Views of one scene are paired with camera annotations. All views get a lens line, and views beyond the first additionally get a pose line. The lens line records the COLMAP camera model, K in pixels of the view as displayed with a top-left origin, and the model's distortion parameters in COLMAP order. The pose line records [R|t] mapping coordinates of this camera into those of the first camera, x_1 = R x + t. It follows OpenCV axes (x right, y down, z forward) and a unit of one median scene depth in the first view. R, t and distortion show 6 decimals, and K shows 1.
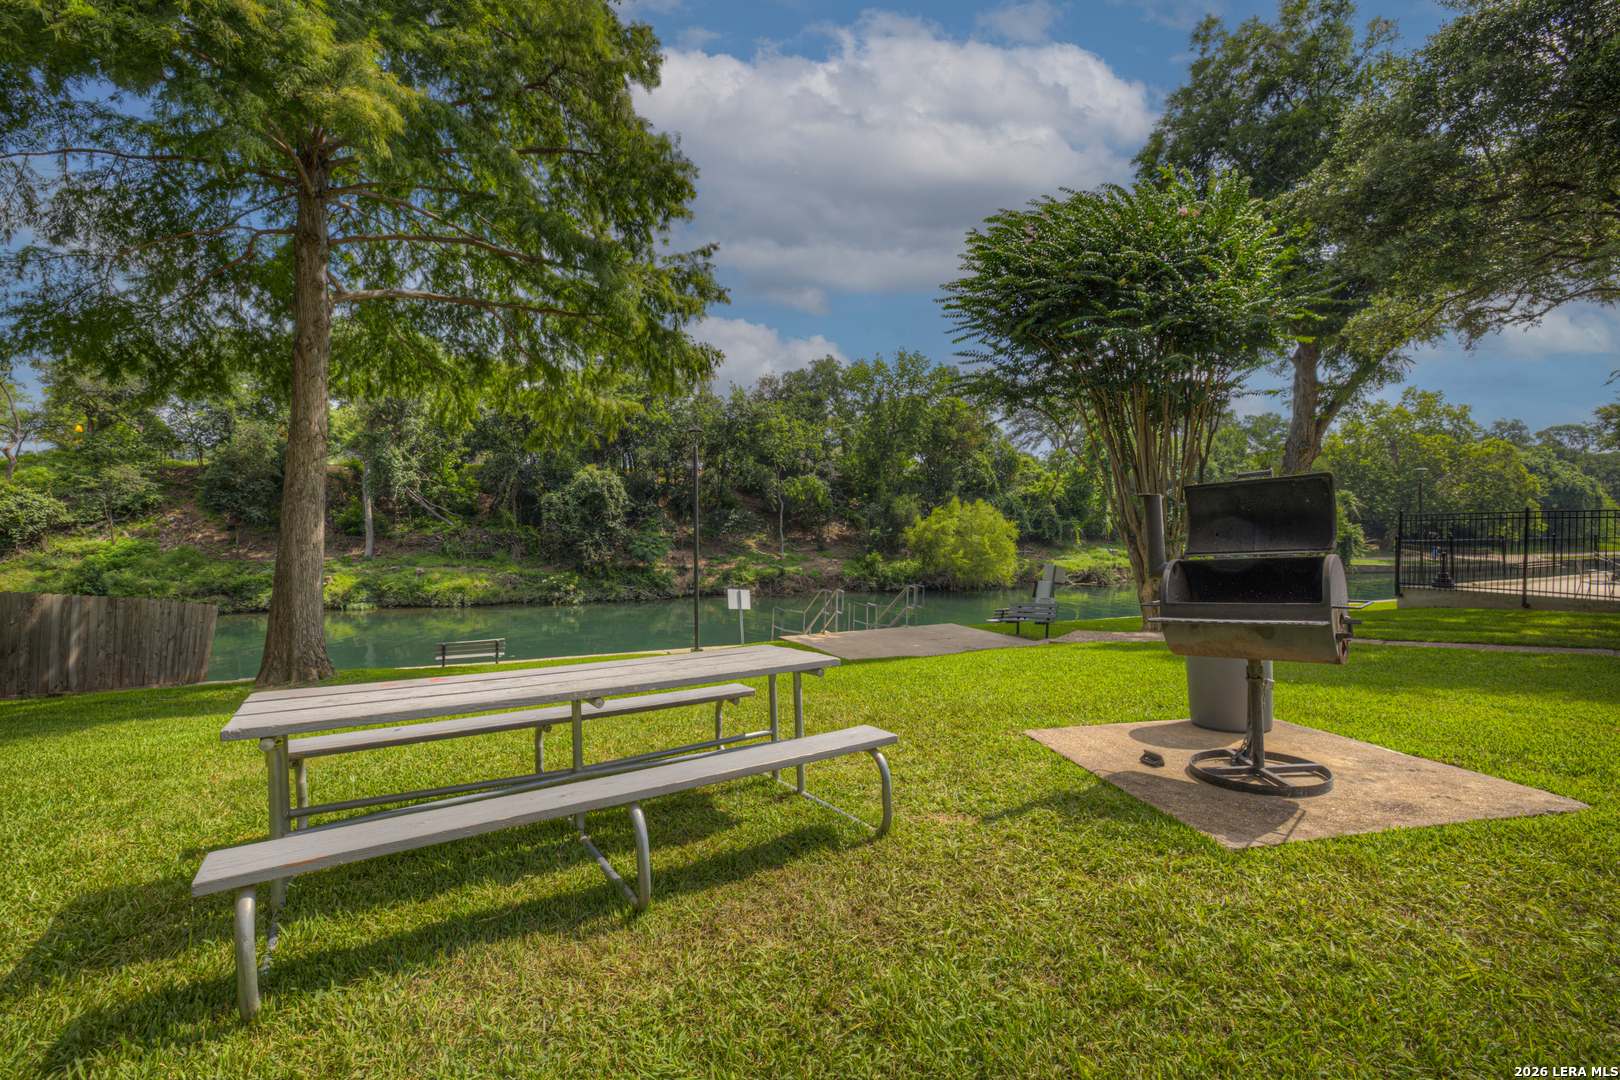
lens RADIAL K [[697.9, 0, 800.3], [0, 697.9, 523.3], [0, 0, 1]] dist [-0.048488, 0.019433]
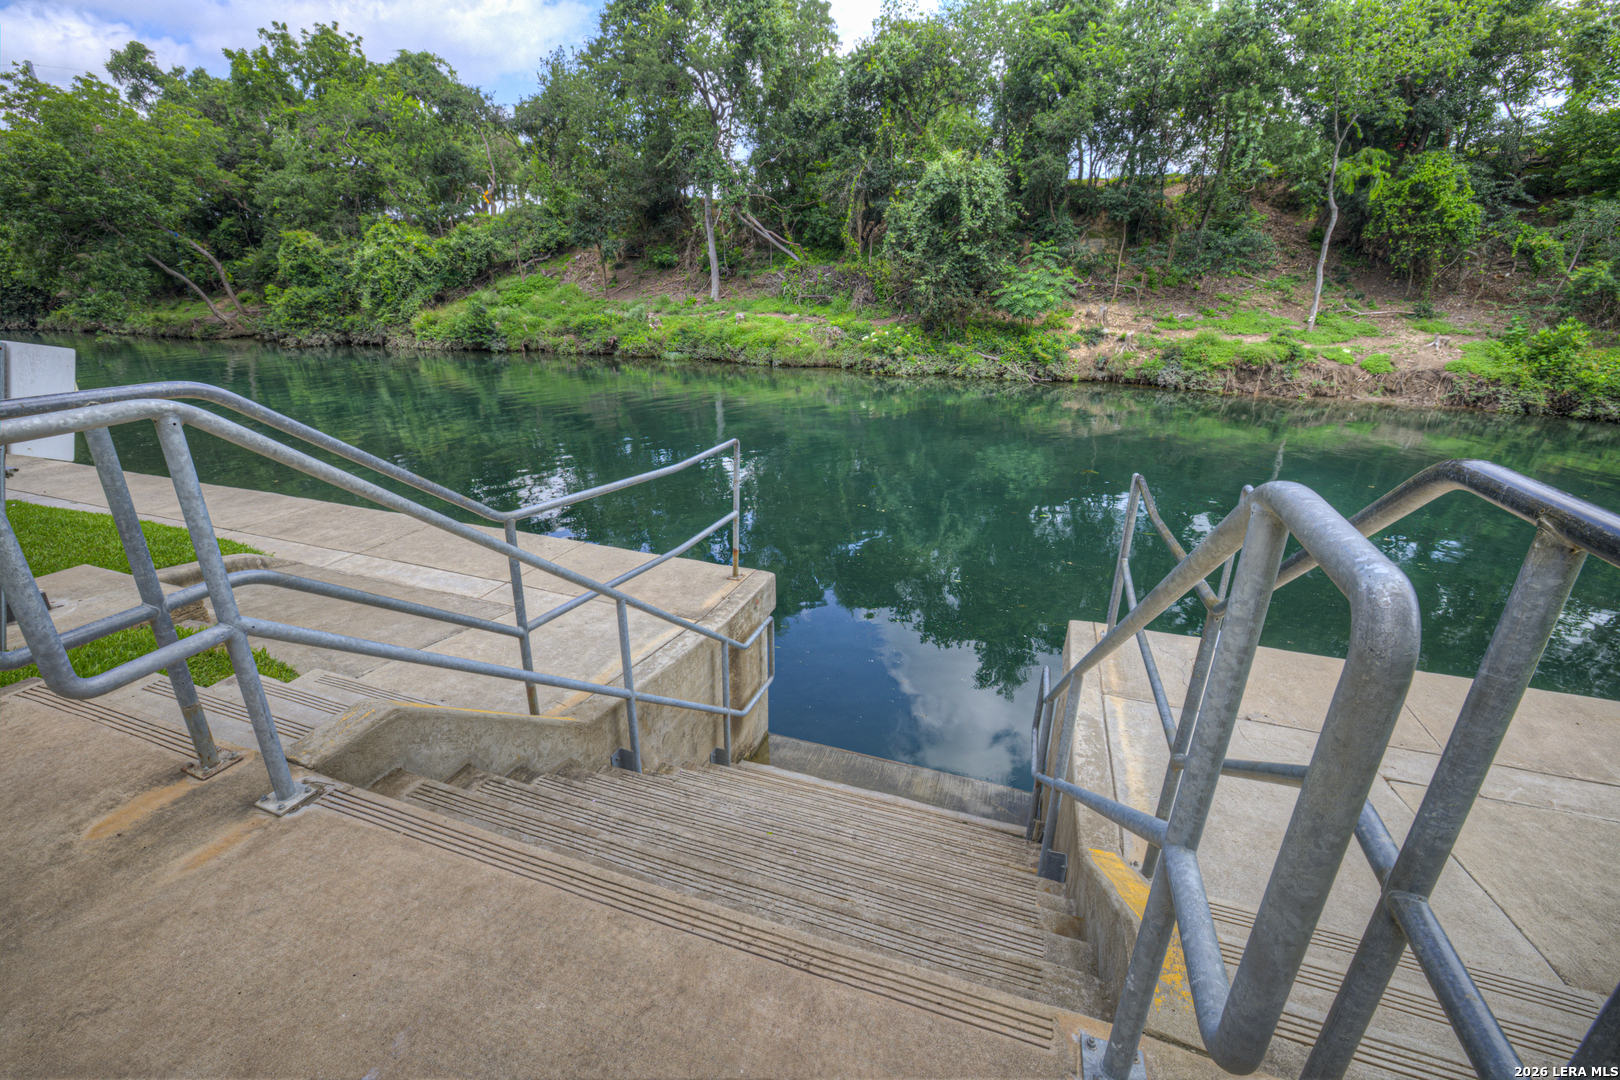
lens RADIAL K [[685.1, 0, 806.8], [0, 685.1, 524.9], [0, 0, 1]] dist [-0.051934, 0.018333]
pose [[0.724446, 0.232161, -0.649060, 0.068778], [-0.010355, 0.945138, 0.326506, 0.037409], [0.689253, -0.229815, 0.687106, 0.447247]]
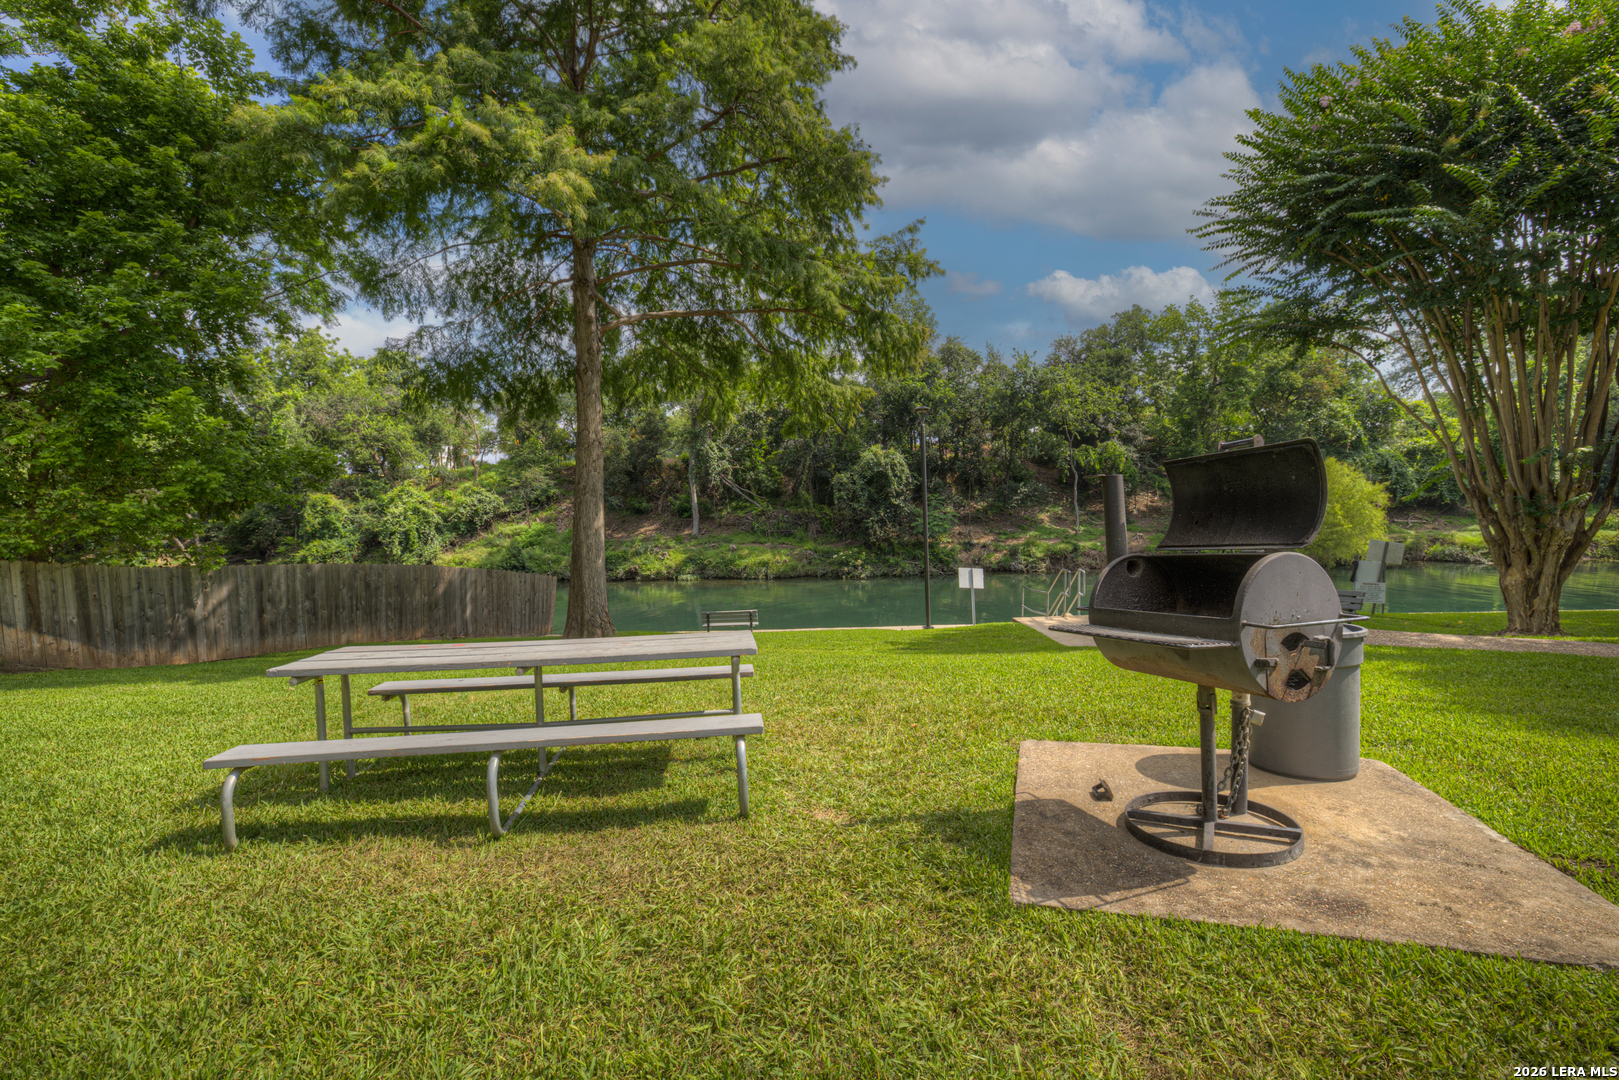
lens RADIAL K [[697.4, 0, 799.8], [0, 697.4, 523.3], [0, 0, 1]] dist [-0.048488, 0.019433]
pose [[0.898932, -0.014945, -0.437833, 0.053828], [0.031135, 0.999070, 0.029823, -0.001966], [0.436980, -0.040441, 0.898562, 0.009274]]
